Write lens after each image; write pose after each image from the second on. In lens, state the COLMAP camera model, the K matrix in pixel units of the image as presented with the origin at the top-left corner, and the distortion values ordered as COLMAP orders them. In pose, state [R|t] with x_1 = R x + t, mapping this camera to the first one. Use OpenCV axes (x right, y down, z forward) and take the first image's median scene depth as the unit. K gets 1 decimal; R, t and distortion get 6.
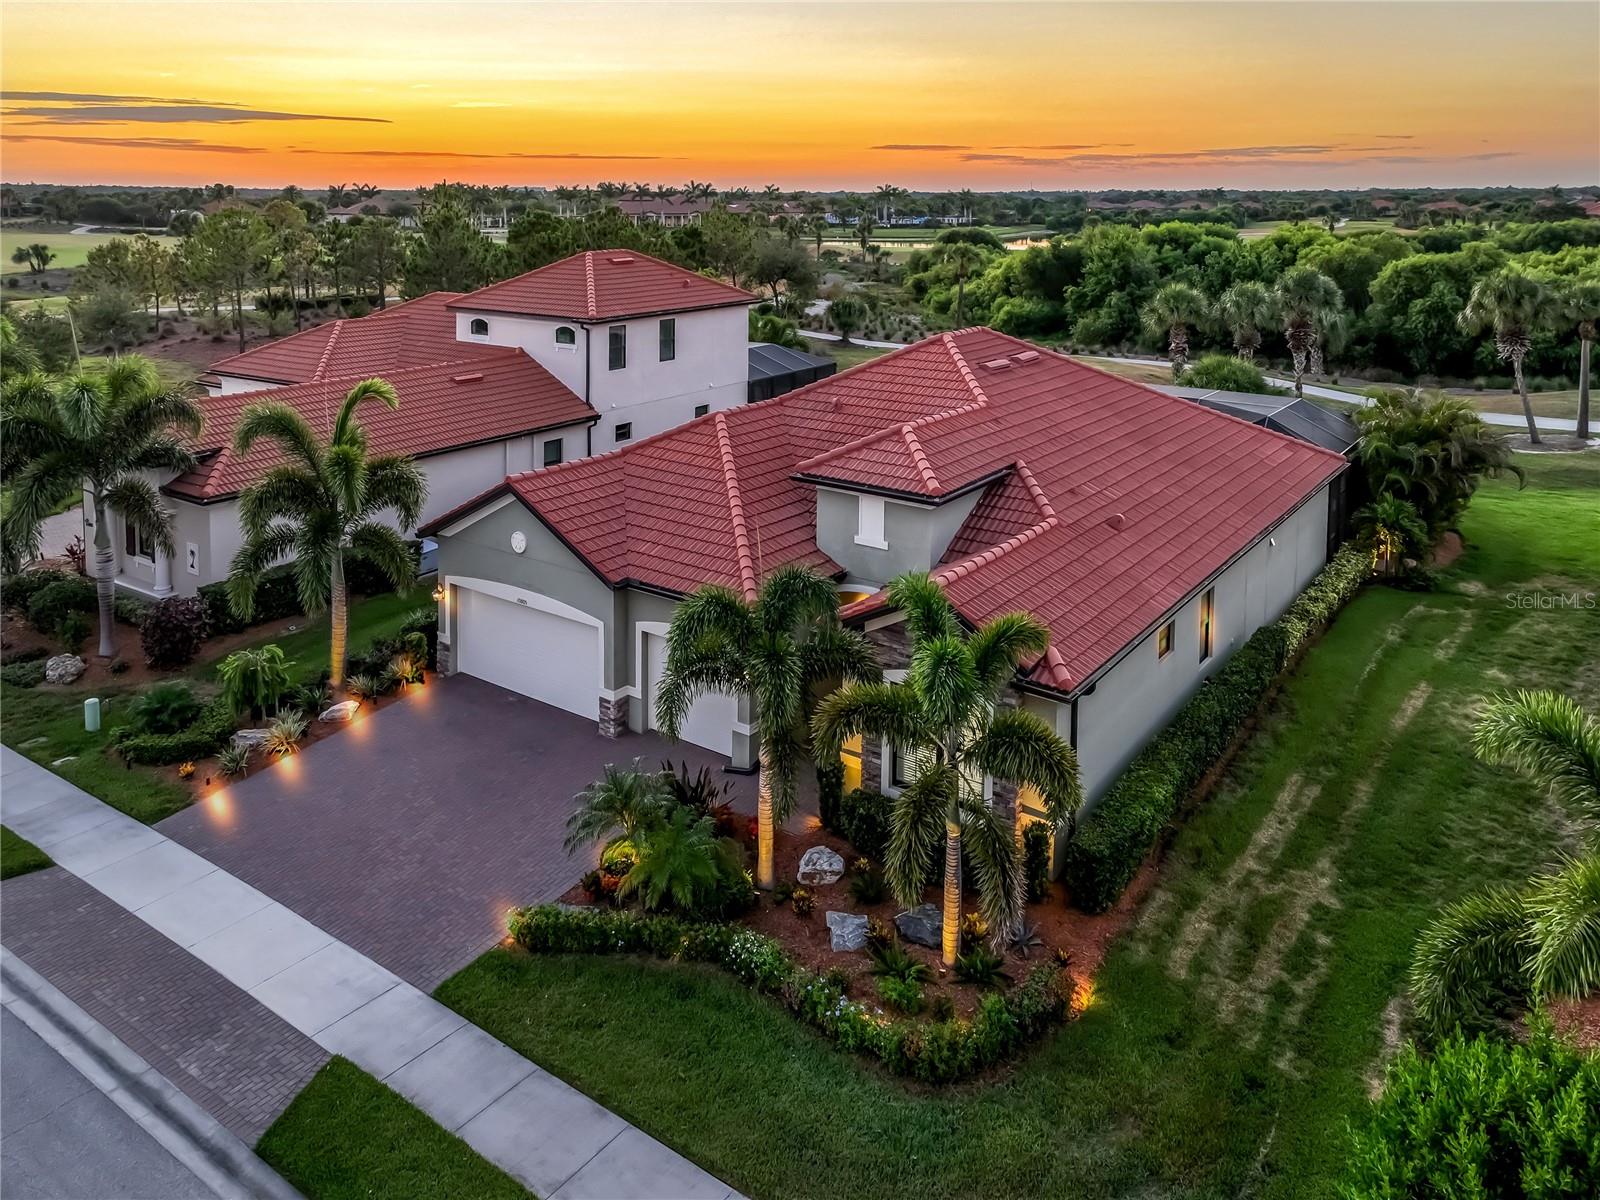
lens RADIAL K [[1144.2, 0, 748.2], [0, 1144.2, 599.2], [0, 0, 1]] dist [0.007428, -0.001874]
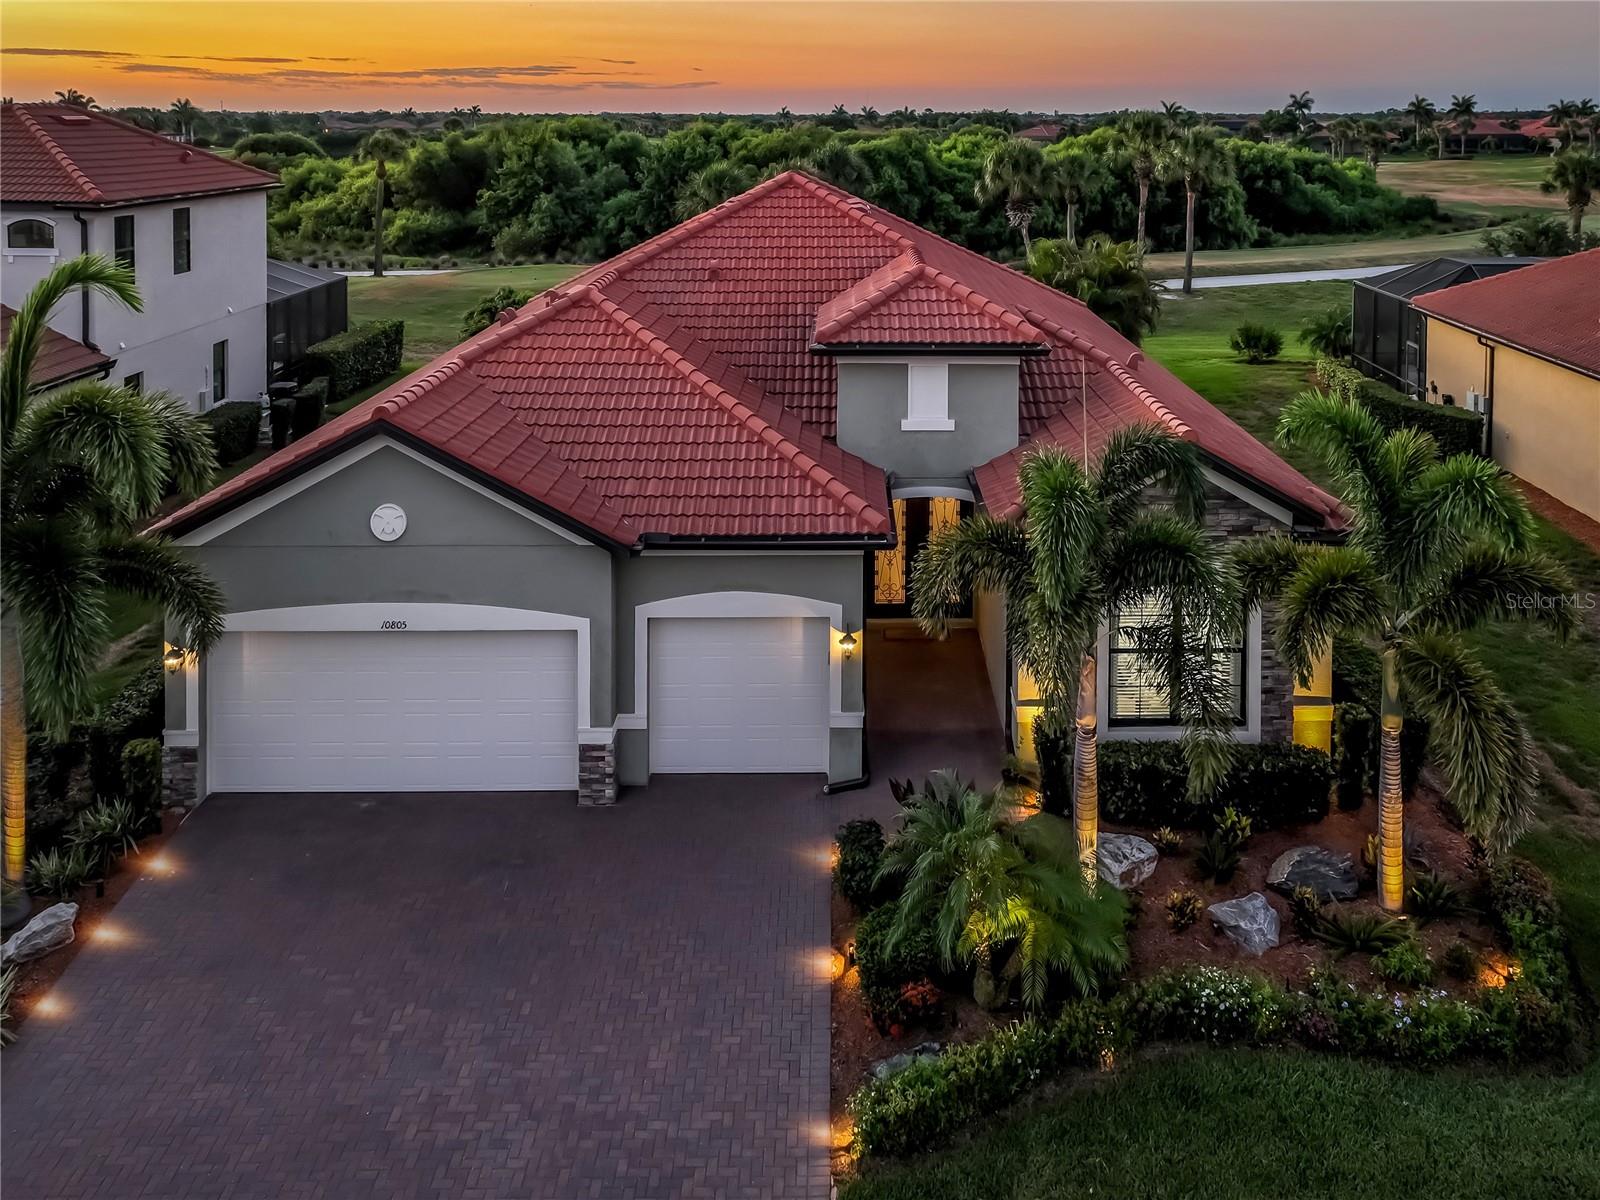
lens RADIAL K [[1333.6, 0, 881.6], [0, 1333.6, 463.9], [0, 0, 1]] dist [0.011442, -0.016053]
pose [[0.786729, -0.155492, 0.597395, -0.241222], [0.205329, 0.978567, -0.015700, -0.010090], [-0.582150, 0.135014, 0.801794, 0.189273]]
